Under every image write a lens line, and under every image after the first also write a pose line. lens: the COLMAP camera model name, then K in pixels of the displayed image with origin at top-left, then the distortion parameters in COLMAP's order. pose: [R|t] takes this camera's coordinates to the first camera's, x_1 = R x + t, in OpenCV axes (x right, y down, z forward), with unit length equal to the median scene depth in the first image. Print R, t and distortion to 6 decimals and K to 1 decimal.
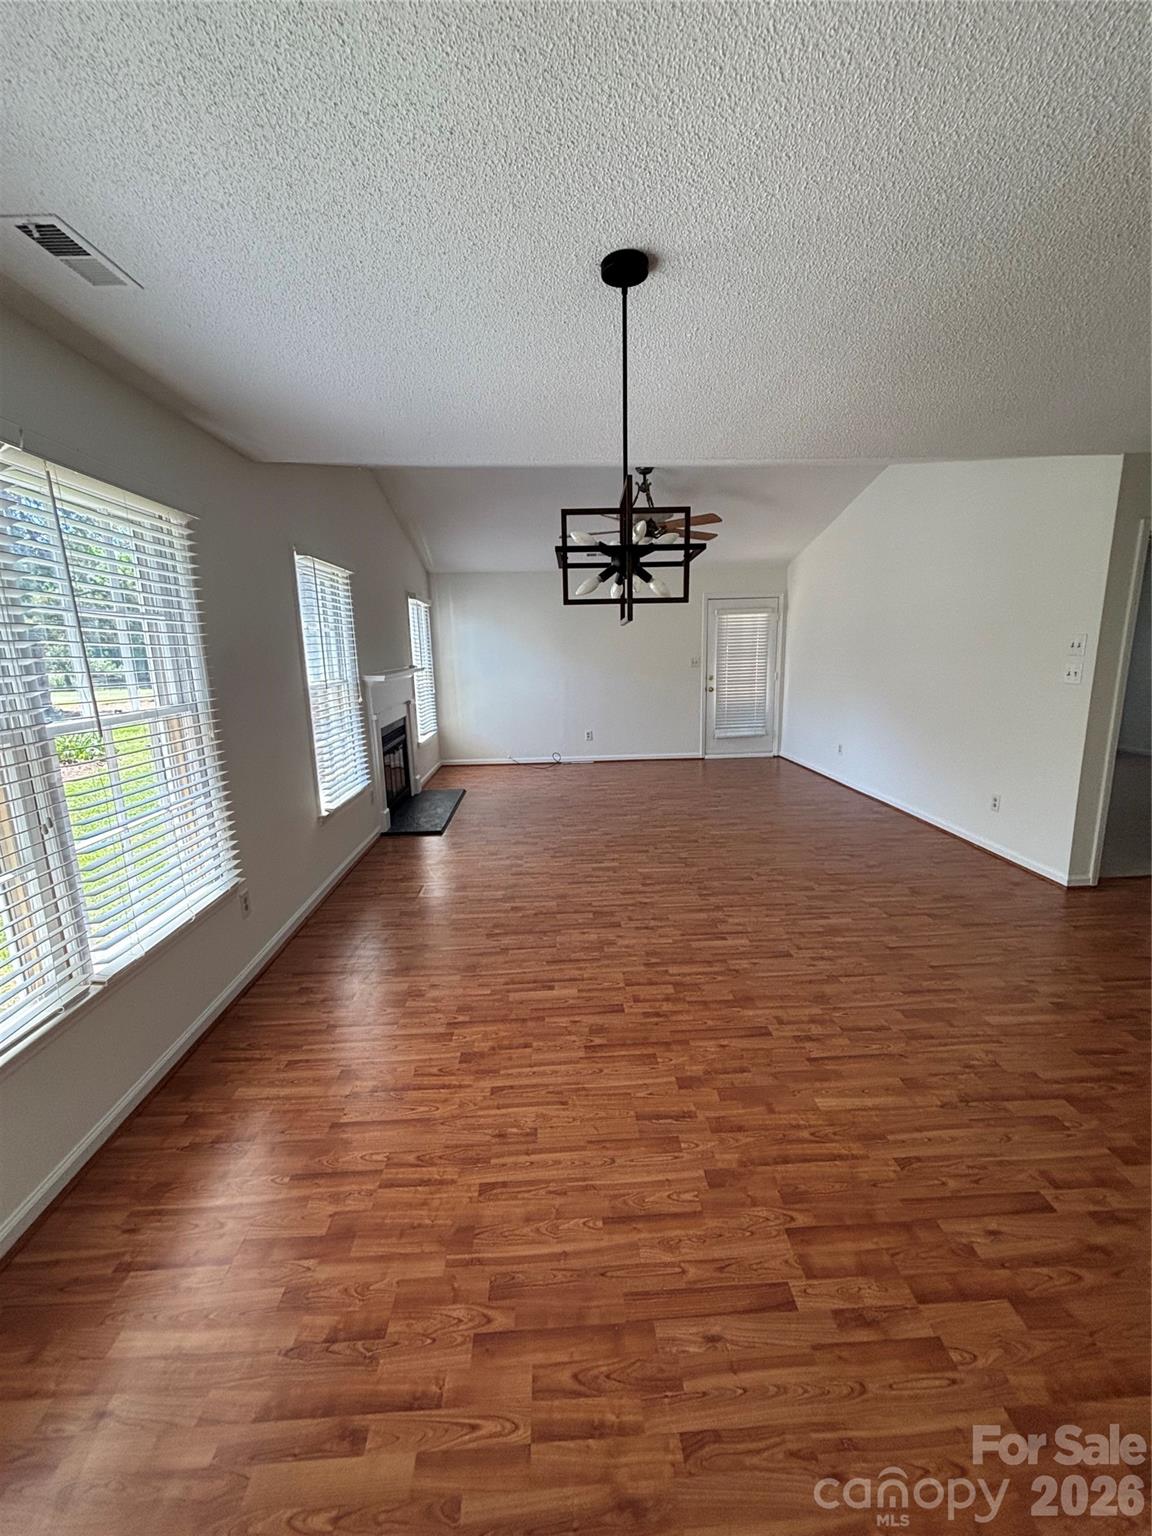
lens RADIAL K [[623.4, 0, 583.5], [0, 623.4, 772.8], [0, 0, 1]] dist [-0.000745, 0.000029]
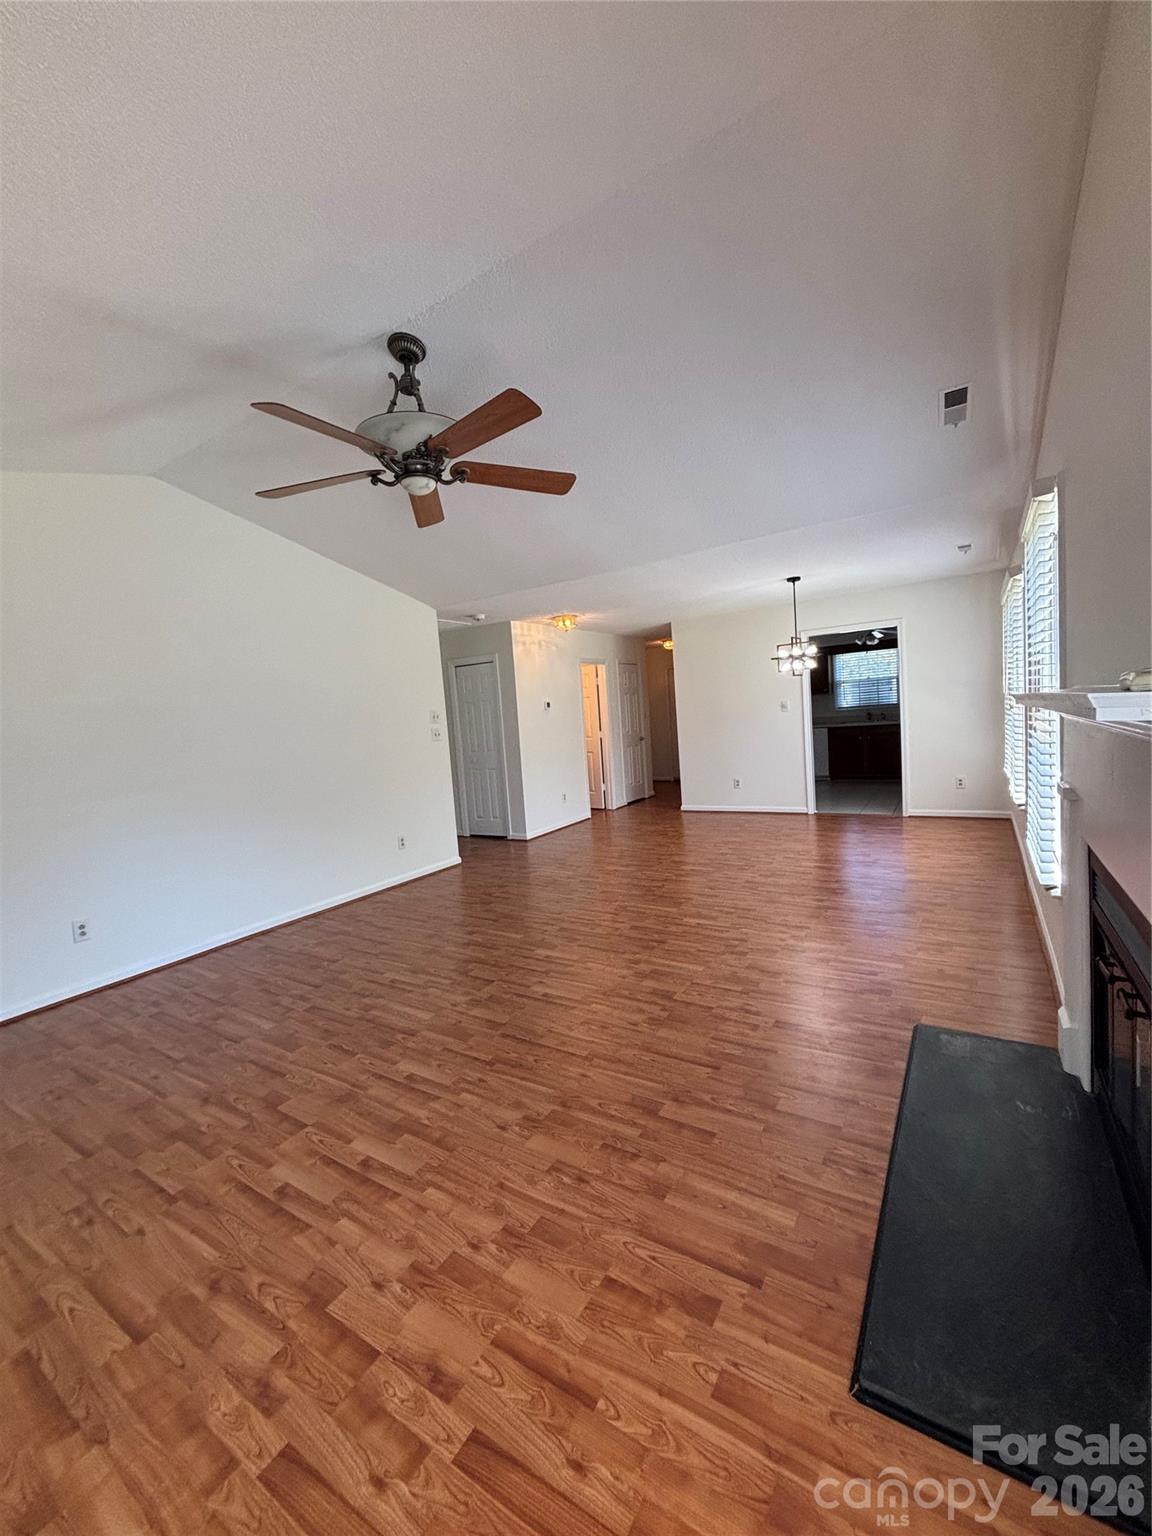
lens RADIAL K [[623.4, 0, 583.5], [0, 623.4, 772.8], [0, 0, 1]] dist [-0.000745, 0.000029]
pose [[-0.814173, 0.035286, 0.579549, -0.367100], [0.209058, 0.949021, 0.235912, -0.307121], [-0.541680, 0.313233, -0.780044, 1.769453]]
